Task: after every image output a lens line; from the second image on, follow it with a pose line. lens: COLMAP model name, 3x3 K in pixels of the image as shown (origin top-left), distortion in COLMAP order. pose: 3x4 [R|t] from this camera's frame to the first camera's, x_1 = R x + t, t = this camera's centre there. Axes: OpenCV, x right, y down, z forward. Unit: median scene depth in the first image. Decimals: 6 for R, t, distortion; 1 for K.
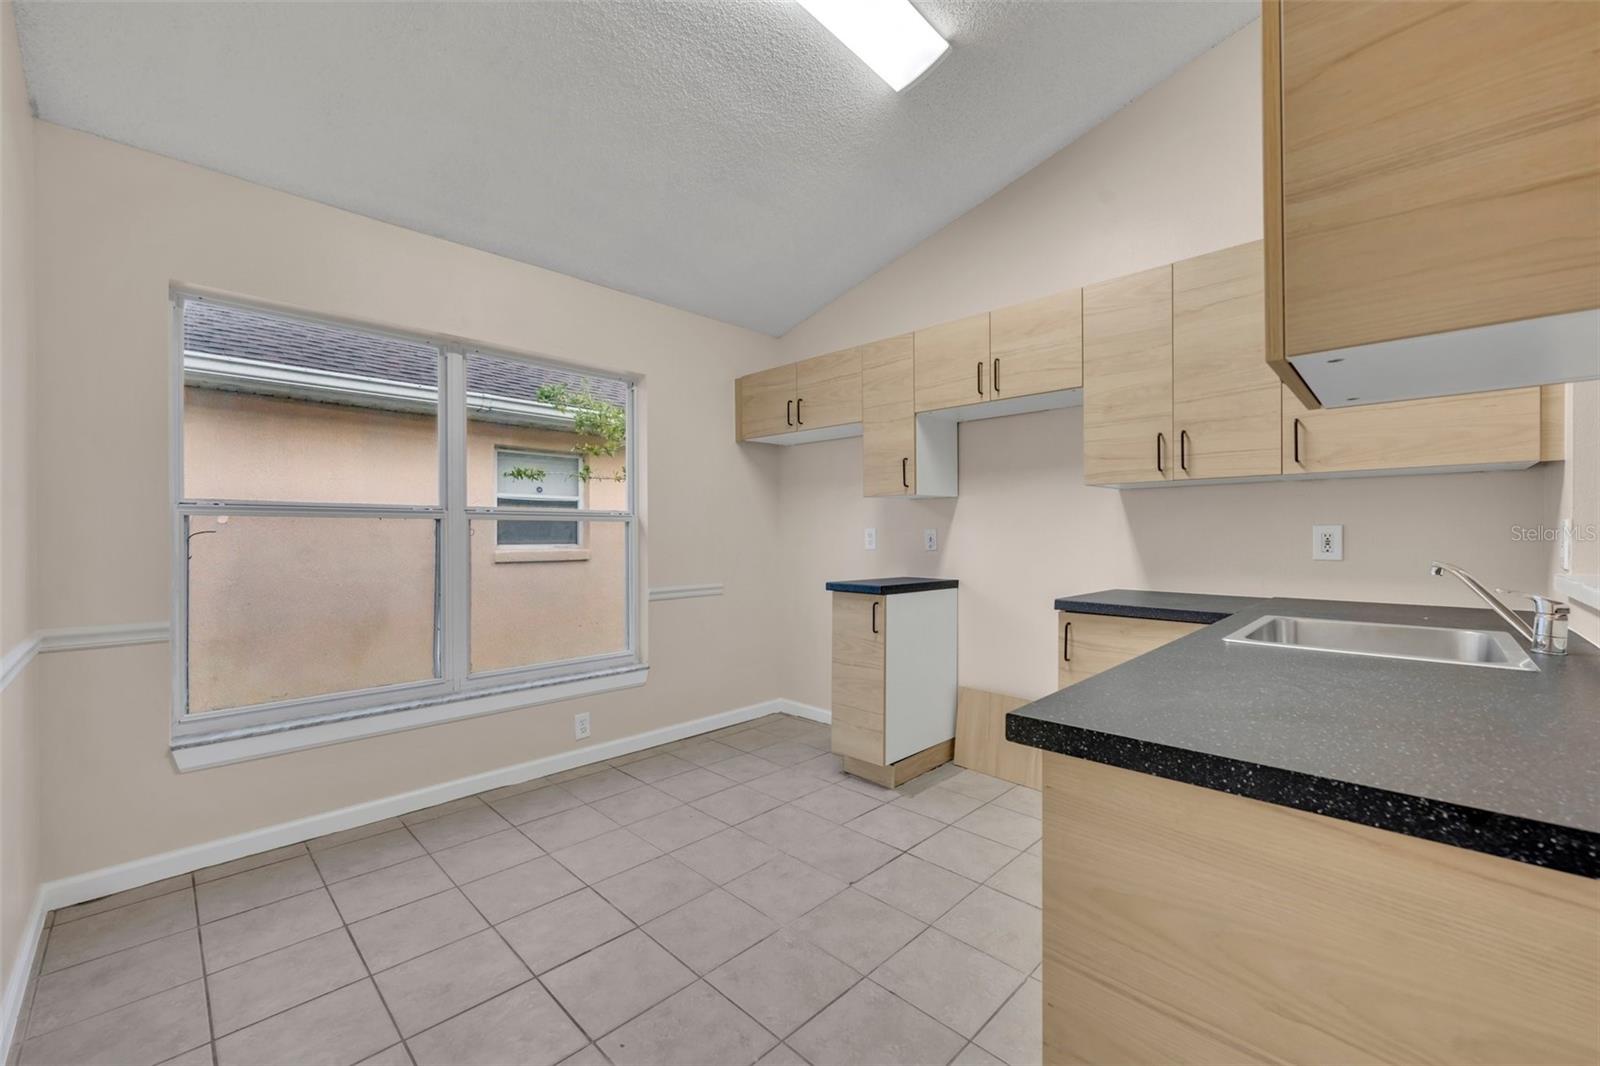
lens RADIAL K [[639.5, 0, 804.3], [0, 639.5, 535.8], [0, 0, 1]] dist [0.001052, 0.000550]
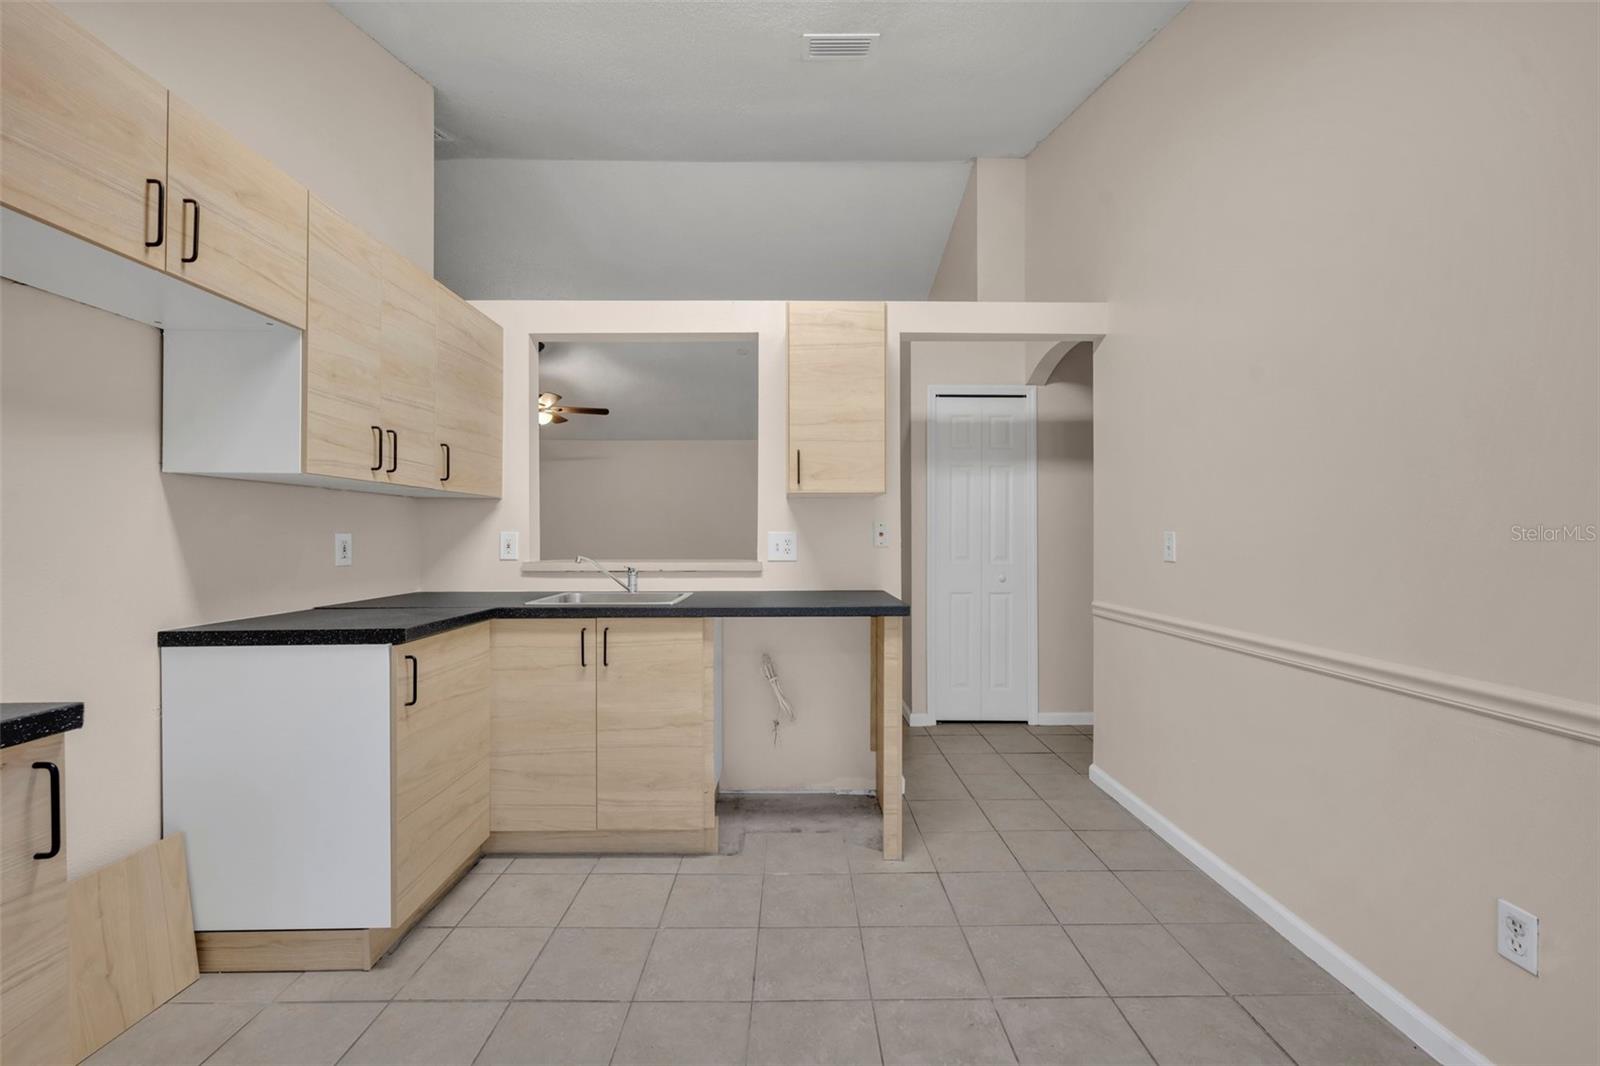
lens RADIAL K [[639.5, 0, 796.1], [0, 639.5, 536.9], [0, 0, 1]] dist [0.001052, 0.000550]
pose [[-0.699348, -0.000800, 0.714781, -0.439908], [0.000776, 0.999998, 0.001879, -0.010426], [-0.714781, 0.001869, -0.699346, 1.115361]]
